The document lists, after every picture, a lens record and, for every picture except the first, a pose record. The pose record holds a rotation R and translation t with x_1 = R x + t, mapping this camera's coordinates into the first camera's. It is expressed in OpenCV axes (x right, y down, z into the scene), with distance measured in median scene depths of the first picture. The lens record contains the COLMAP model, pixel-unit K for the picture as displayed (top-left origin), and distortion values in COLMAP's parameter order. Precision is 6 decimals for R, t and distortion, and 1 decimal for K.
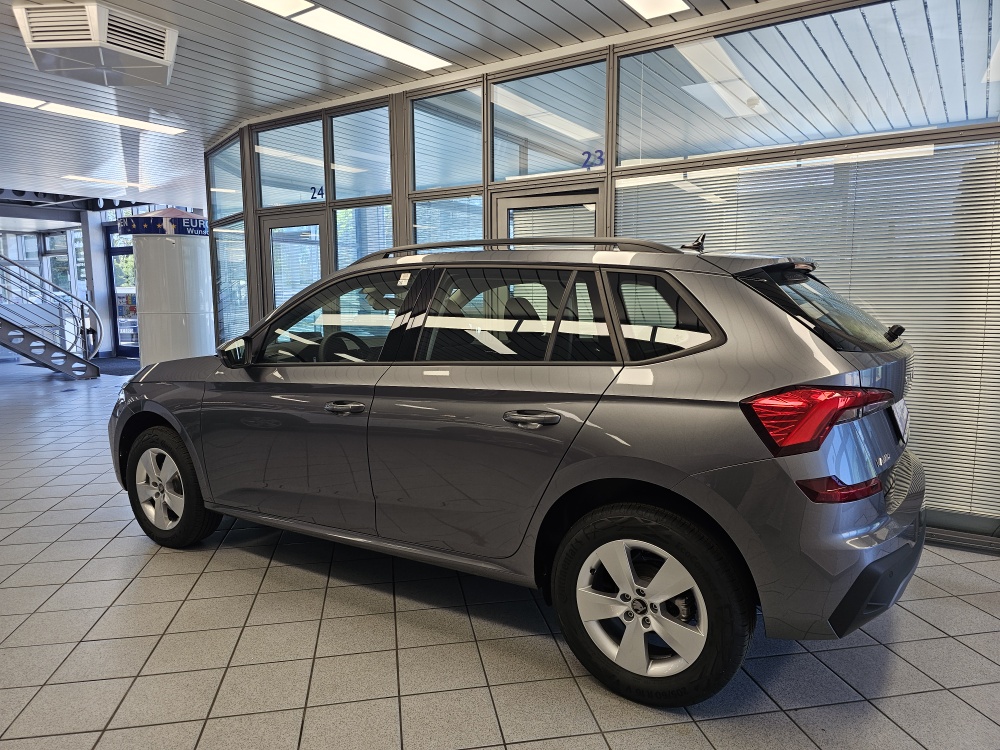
lens RADIAL K [[674.7, 0, 503.2], [0, 674.7, 379.5], [0, 0, 1]] dist [0.043128, -0.045134]
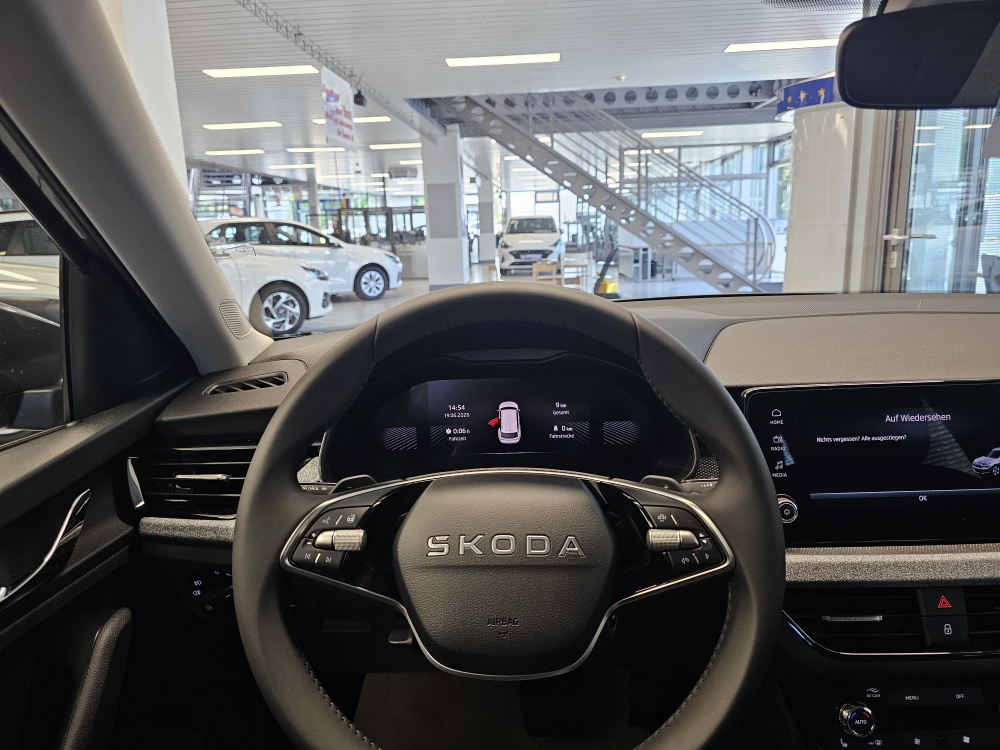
lens RADIAL K [[676.9, 0, 512.4], [0, 676.9, 374.6], [0, 0, 1]] dist [0.076839, -0.091876]
pose [[0.518608, 0.172147, -0.837503, -0.057769], [-0.080809, 0.985006, 0.152427, -0.036552], [0.851185, -0.011372, 0.524743, 0.469209]]
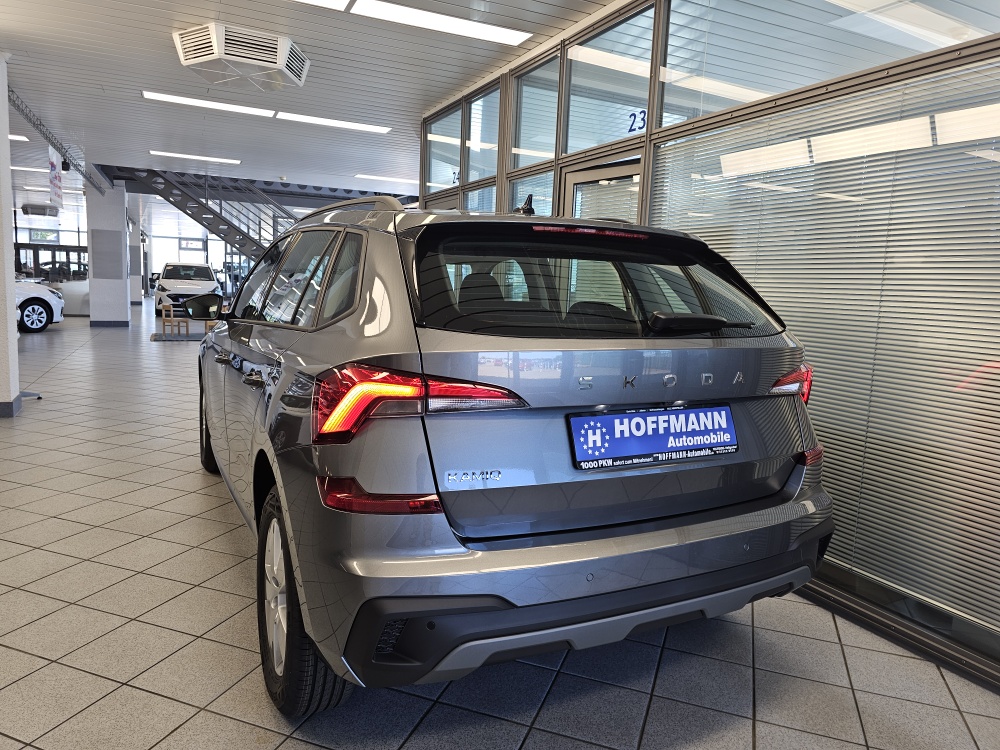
lens RADIAL K [[680.8, 0, 499.6], [0, 680.8, 365.8], [0, 0, 1]] dist [0.080184, -0.086589]
pose [[0.858315, 0.102977, -0.502684, 0.285075], [-0.112217, 0.993612, 0.011940, -0.004487], [0.500703, 0.046161, 0.864388, 0.106518]]
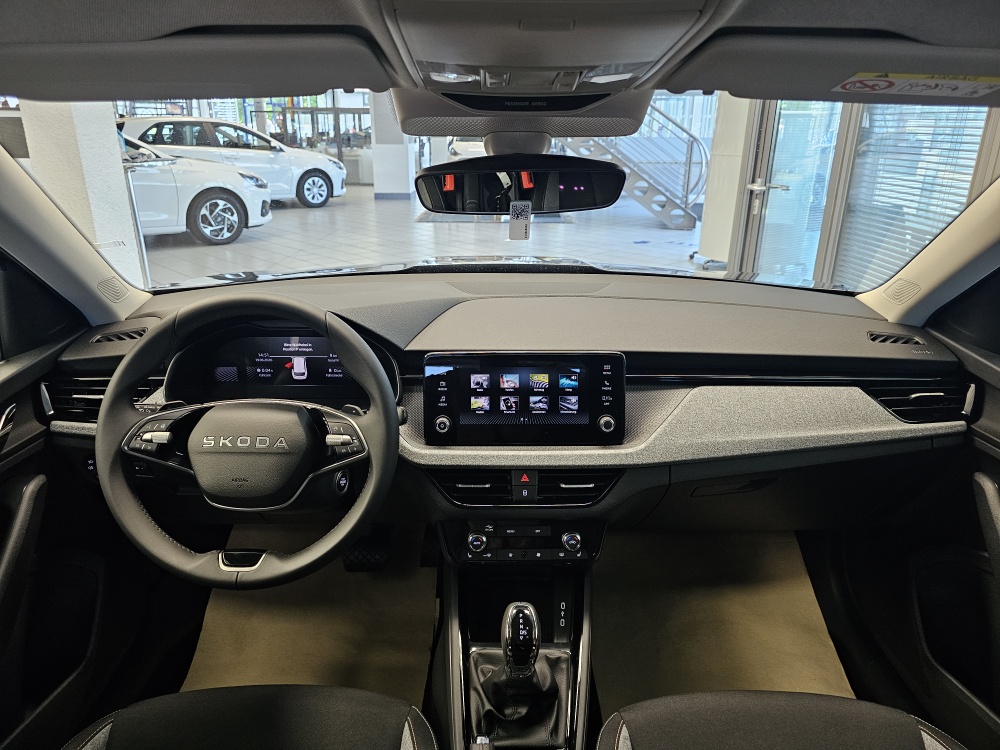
lens RADIAL K [[674.7, 0, 503.2], [0, 674.7, 379.5], [0, 0, 1]] dist [0.043128, -0.045134]
pose [[0.552188, 0.302037, -0.777086, 0.007154], [-0.119195, 0.951096, 0.284973, -0.061378], [0.825155, -0.064734, 0.561185, 0.473530]]
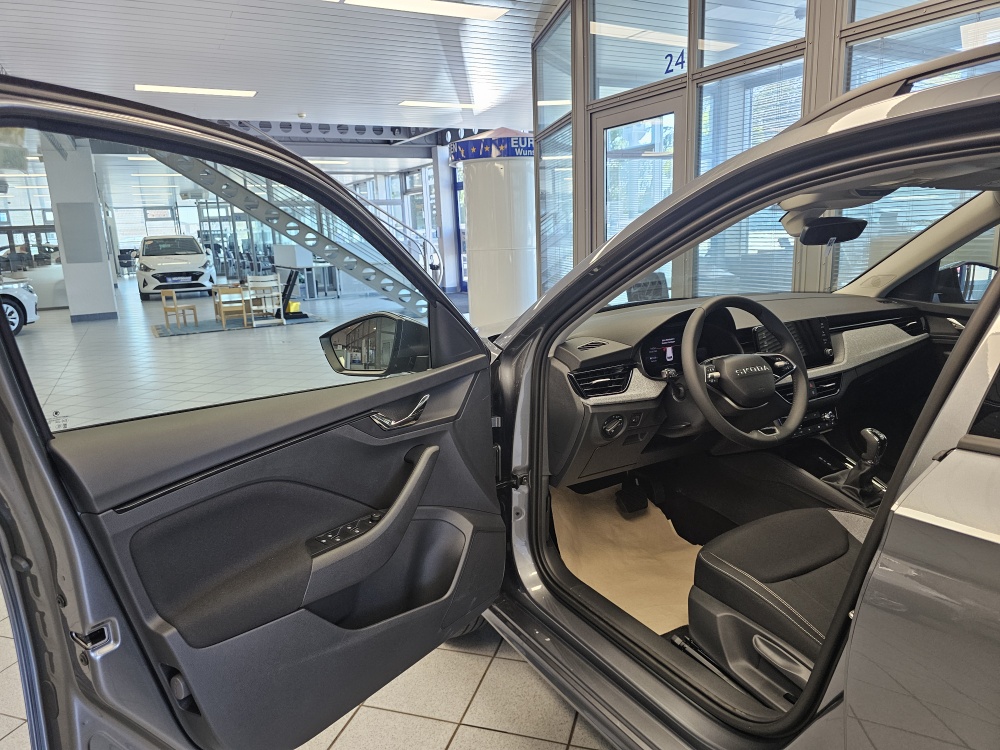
lens RADIAL K [[677.8, 0, 498.0], [0, 677.8, 370.1], [0, 0, 1]] dist [0.079596, -0.081255]
pose [[0.883721, 0.066792, -0.463224, -0.079074], [-0.025872, 0.995222, 0.094143, -0.029808], [0.467299, -0.071211, 0.881227, 0.253638]]
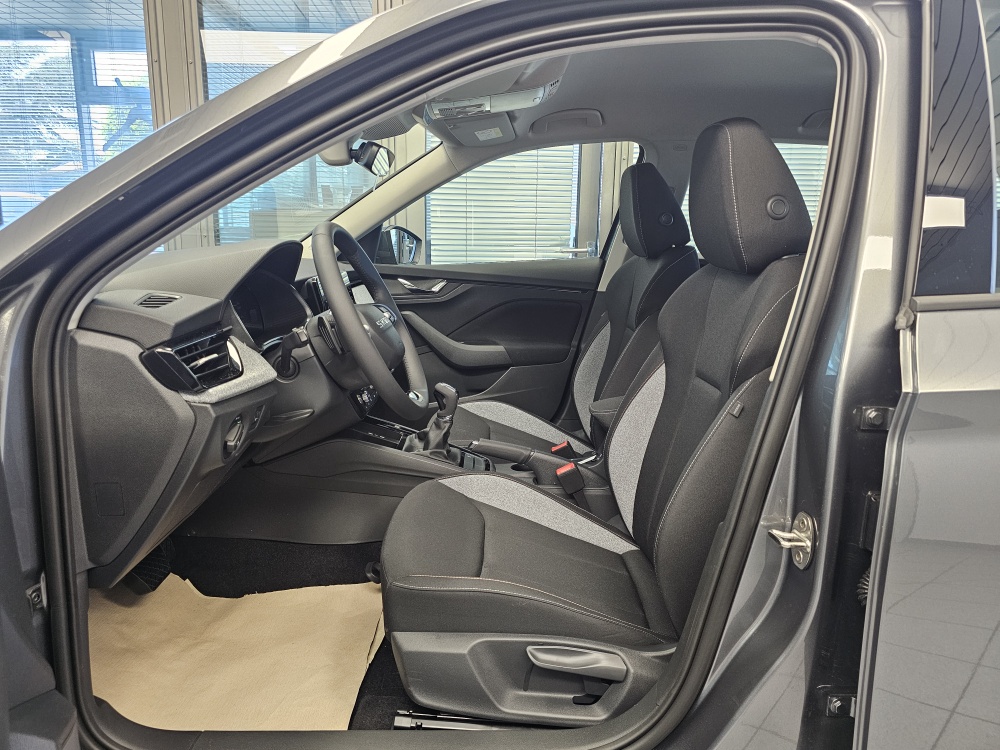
lens RADIAL K [[680.8, 0, 499.6], [0, 680.8, 365.8], [0, 0, 1]] dist [0.080184, -0.086589]
pose [[0.841489, -0.086208, 0.533353, -0.181782], [0.050463, 0.995413, 0.081275, -0.011146], [-0.537913, -0.041478, 0.841979, 0.337292]]
